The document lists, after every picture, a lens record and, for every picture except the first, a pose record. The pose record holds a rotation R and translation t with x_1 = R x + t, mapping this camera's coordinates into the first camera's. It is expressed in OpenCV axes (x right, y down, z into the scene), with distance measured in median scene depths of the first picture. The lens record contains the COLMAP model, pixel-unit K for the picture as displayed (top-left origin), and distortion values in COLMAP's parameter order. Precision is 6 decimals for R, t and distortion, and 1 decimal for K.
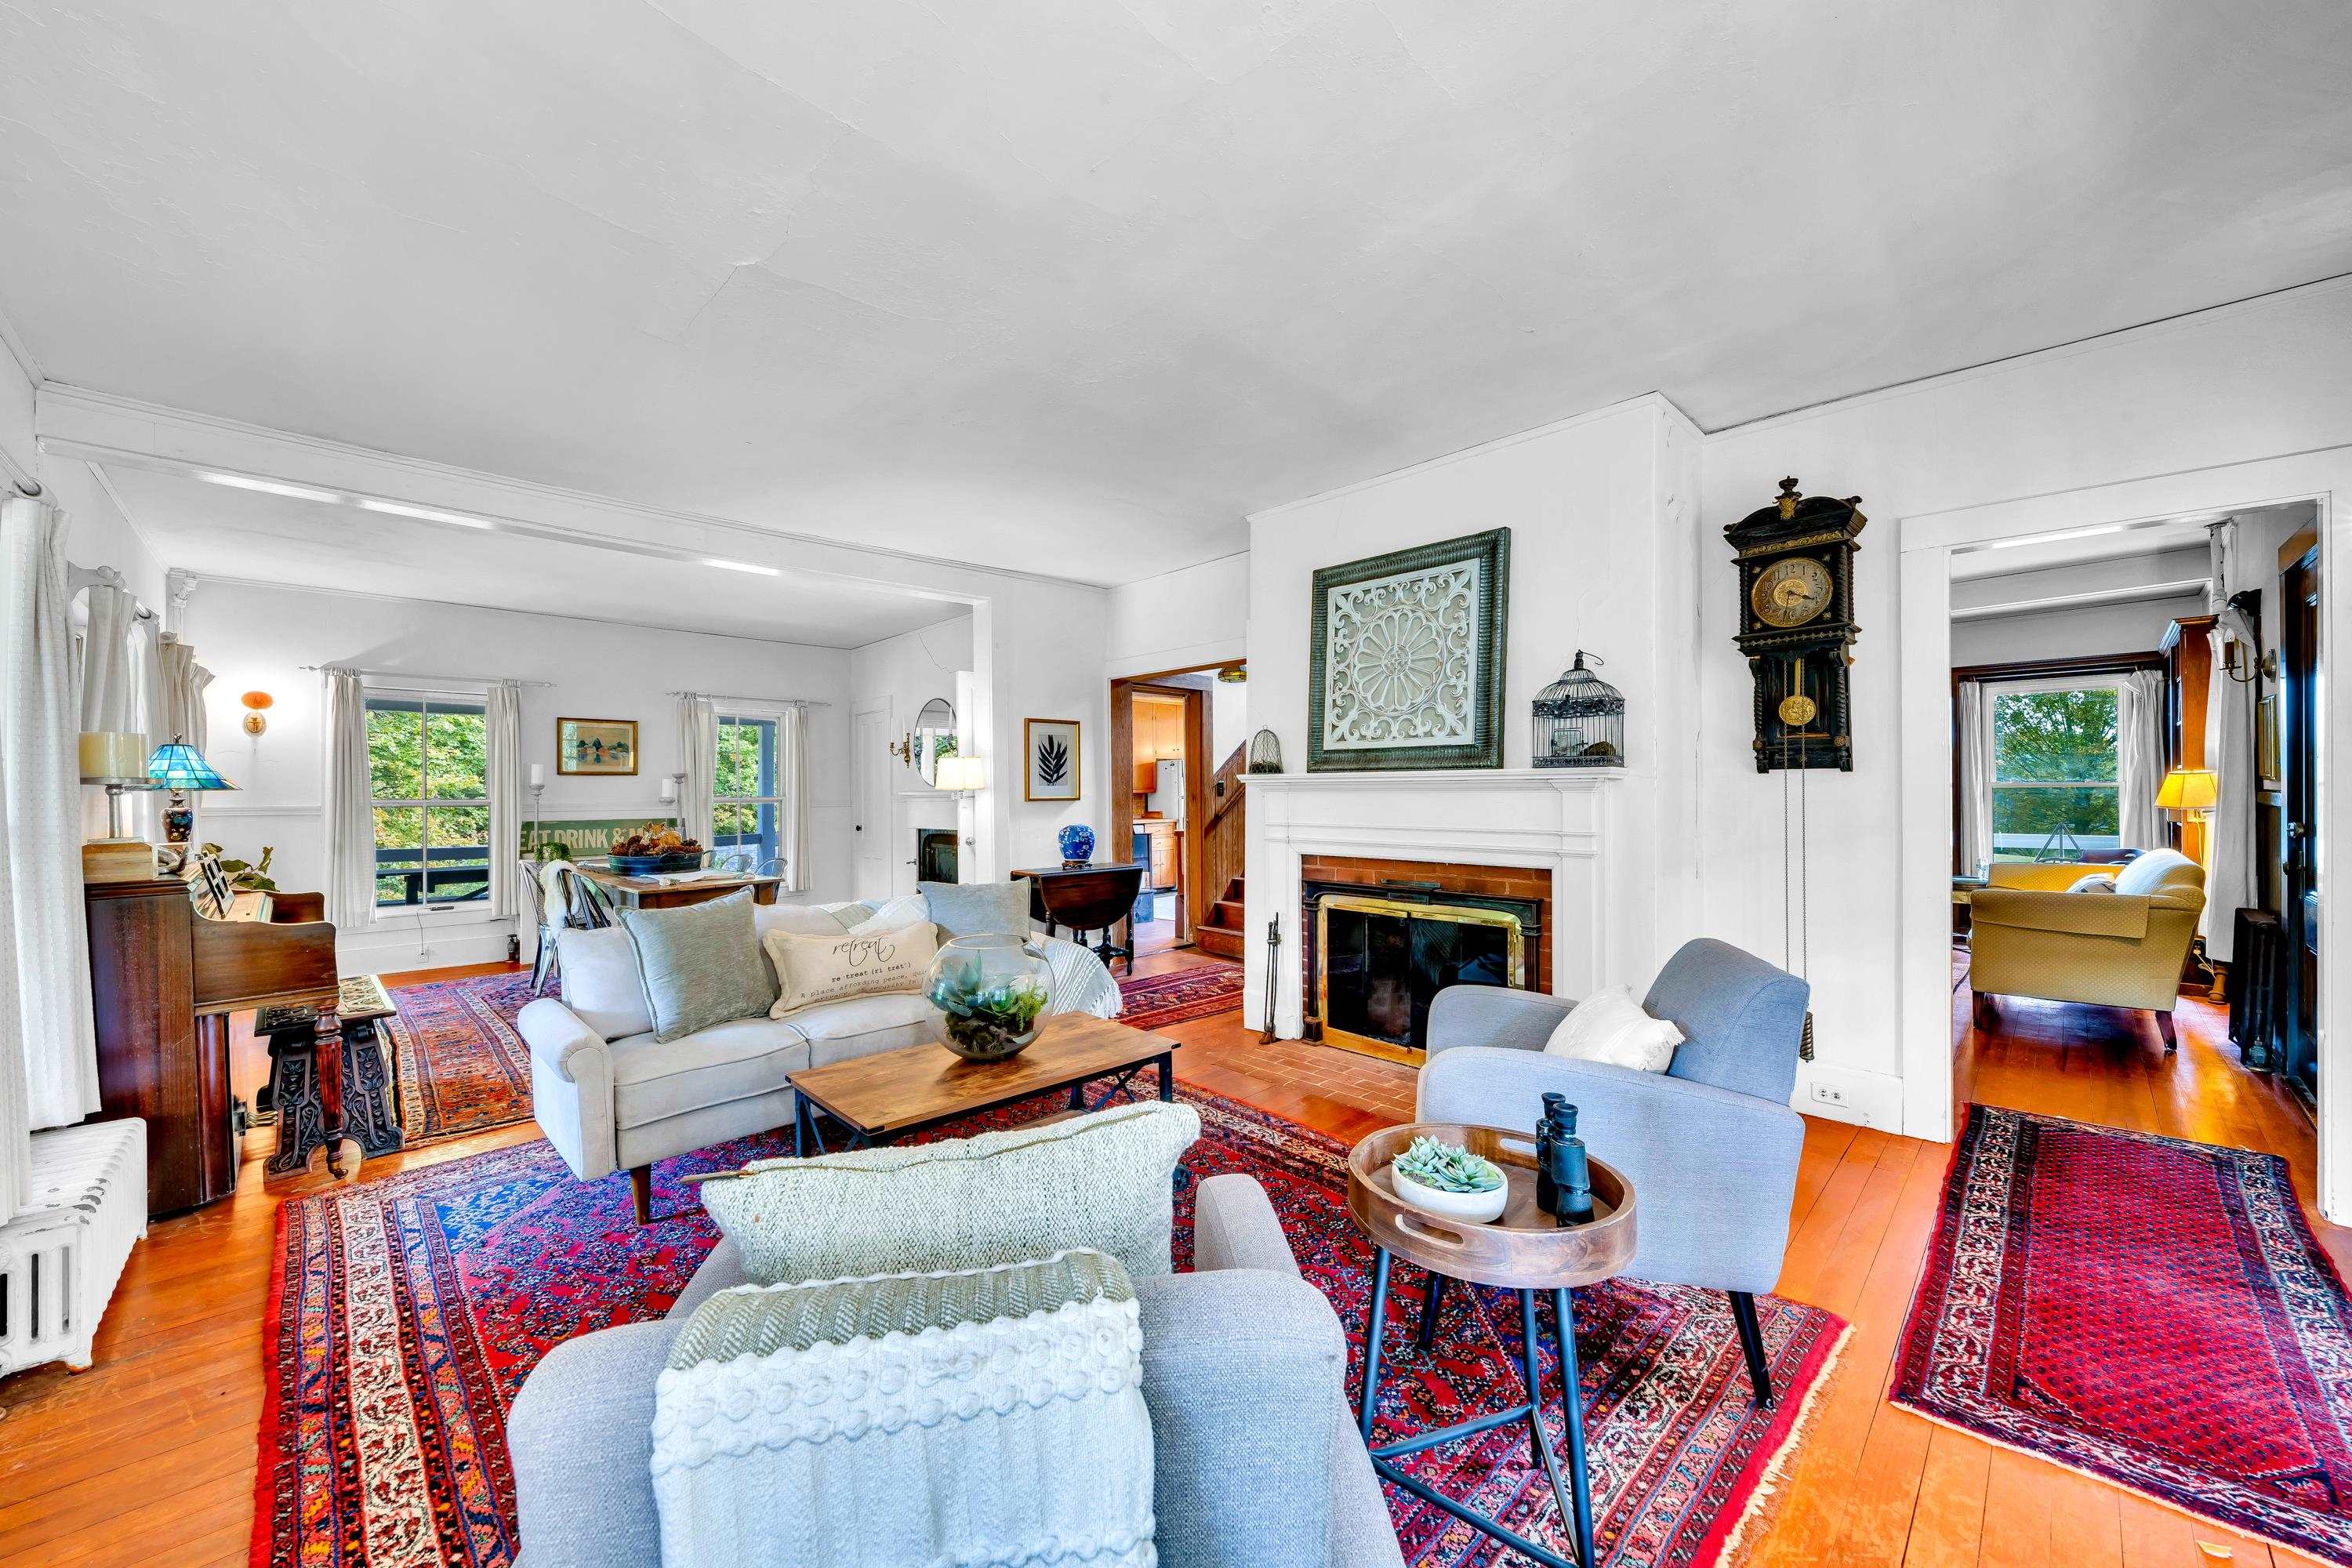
lens RADIAL K [[864.9, 0, 1134.0], [0, 864.9, 833.4], [0, 0, 1]] dist [0.005862, -0.003794]
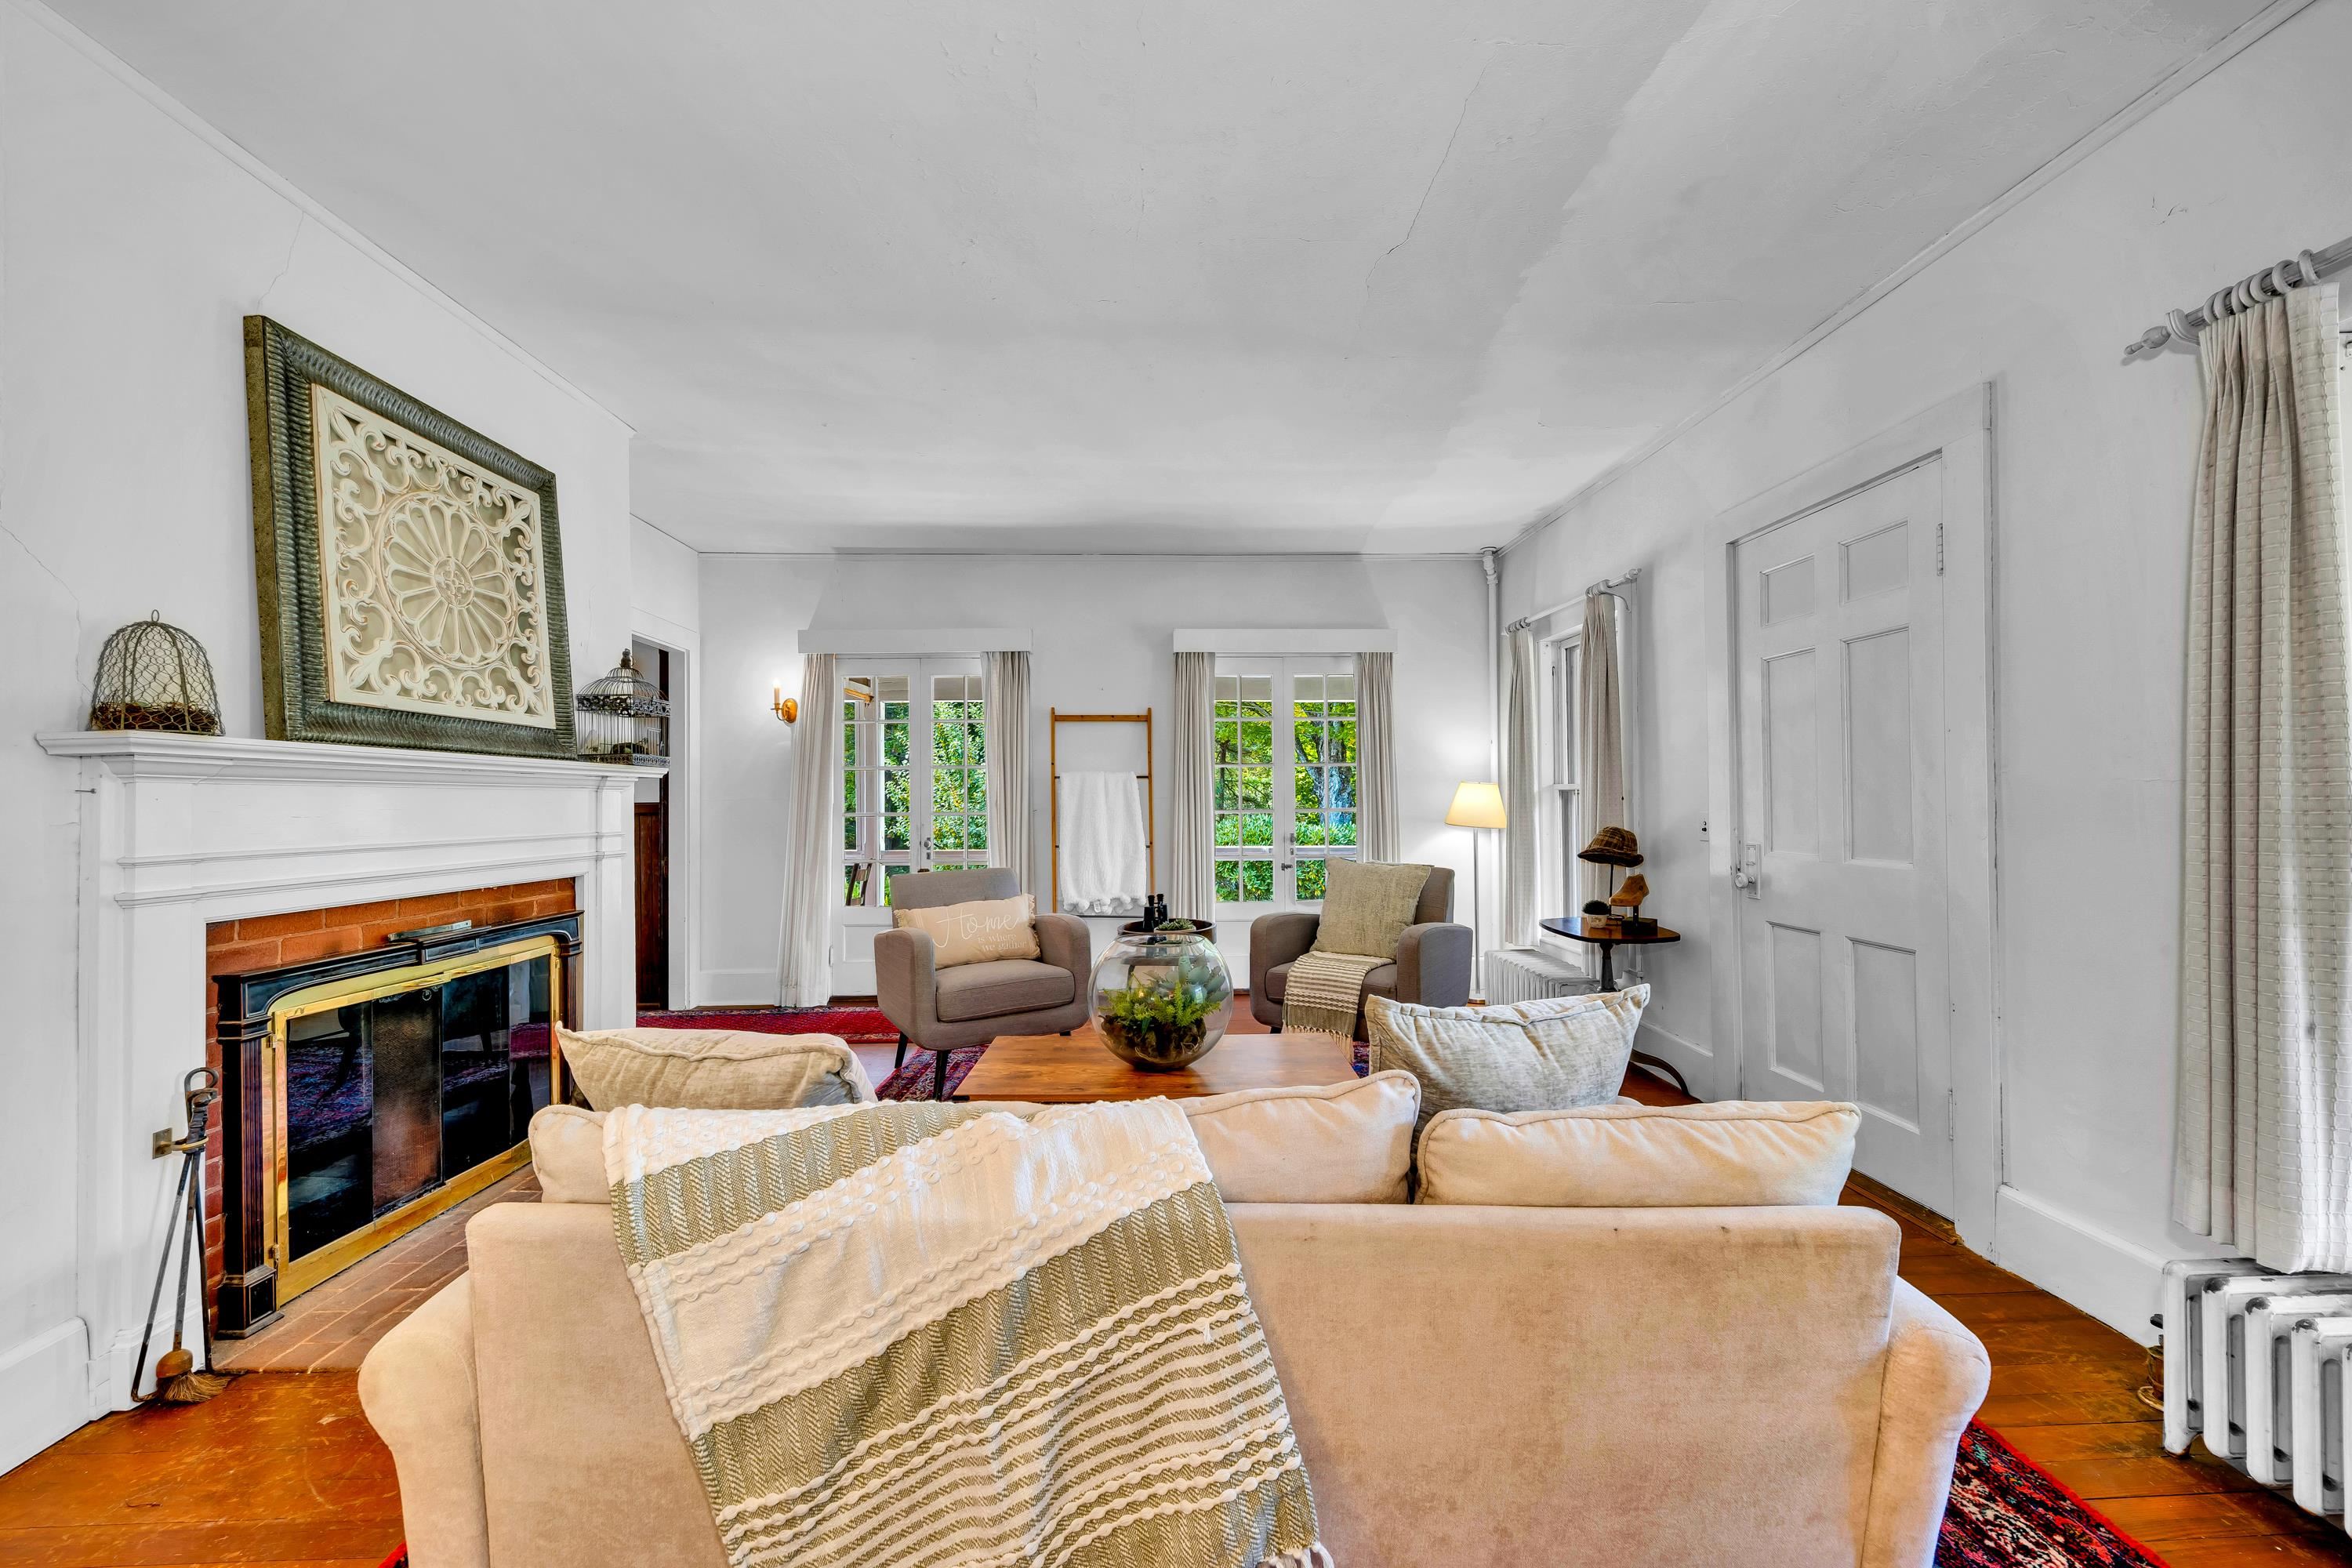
lens RADIAL K [[909.4, 0, 1141.2], [0, 909.4, 796.6], [0, 0, 1]] dist [0.007770, -0.002997]
pose [[-0.726161, 0.018676, 0.687271, -0.498652], [0.047359, 0.998615, 0.022903, -0.029973], [-0.685892, 0.049179, -0.726040, 1.077960]]
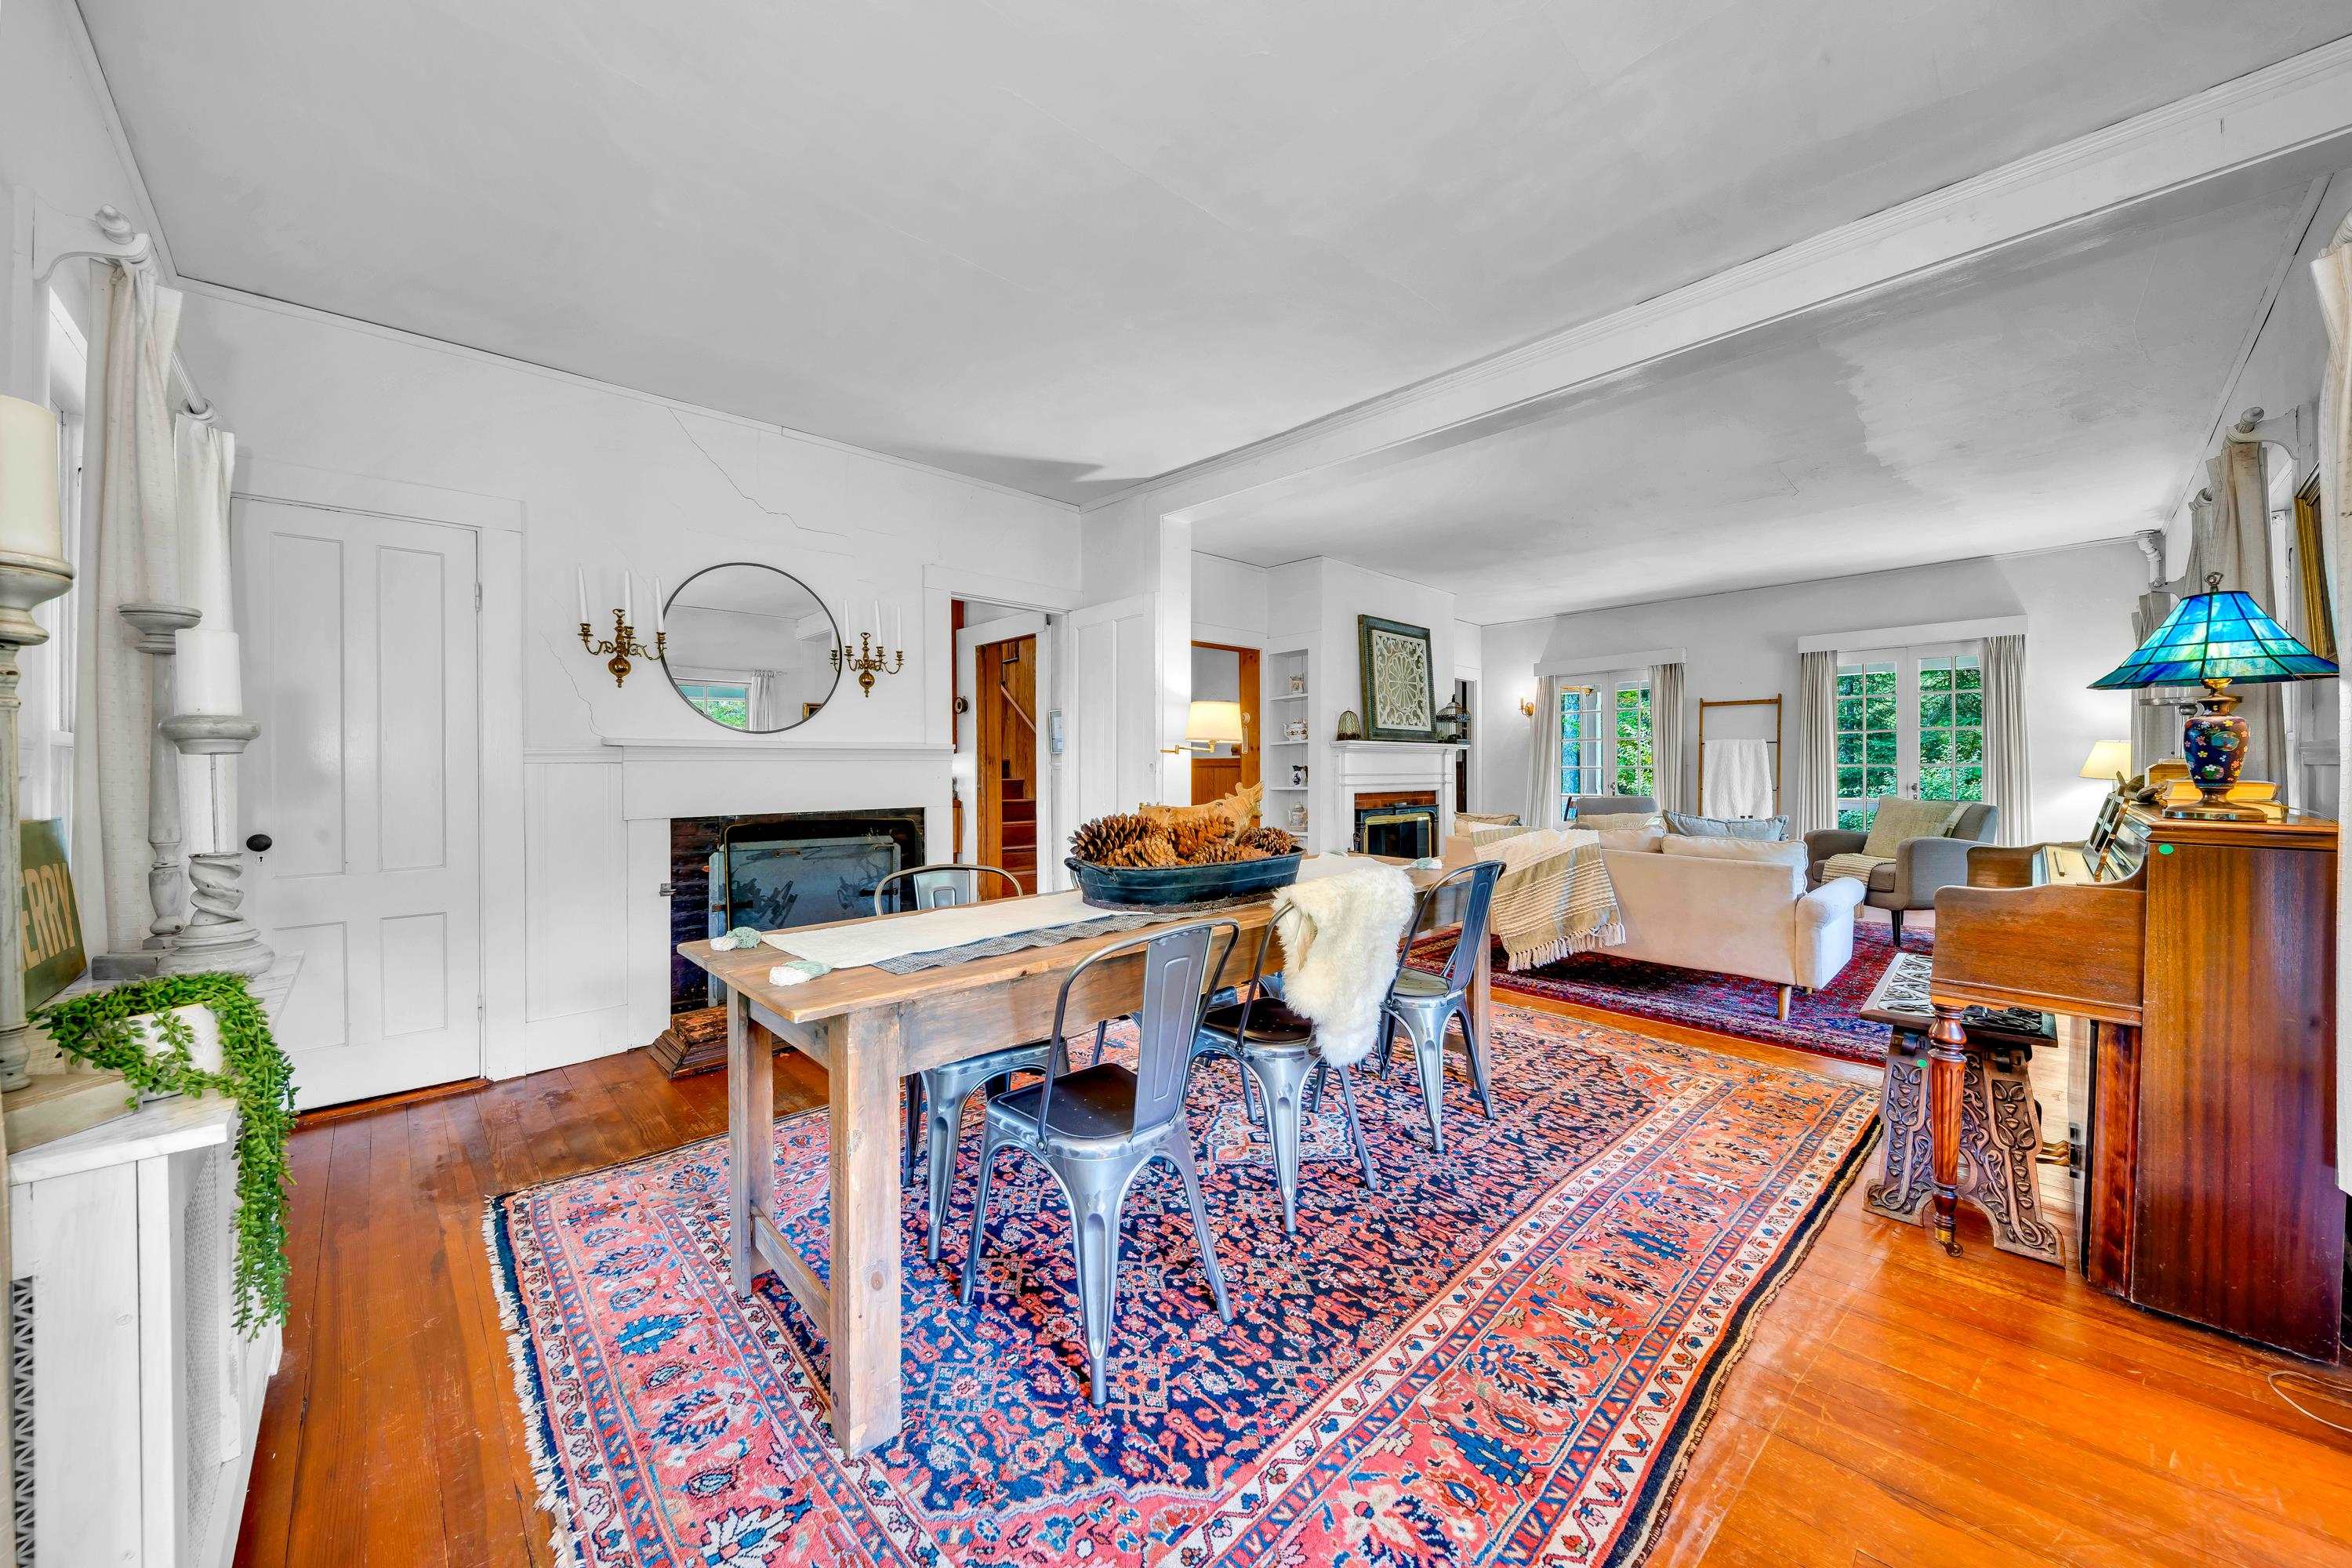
lens RADIAL K [[864.9, 0, 1188.5], [0, 864.9, 783.8], [0, 0, 1]] dist [0.005862, -0.003794]
pose [[-0.036295, -0.006051, 0.999323, -1.429422], [0.056017, 0.998397, 0.008080, -0.023438], [-0.997770, 0.056272, -0.035898, 1.438843]]
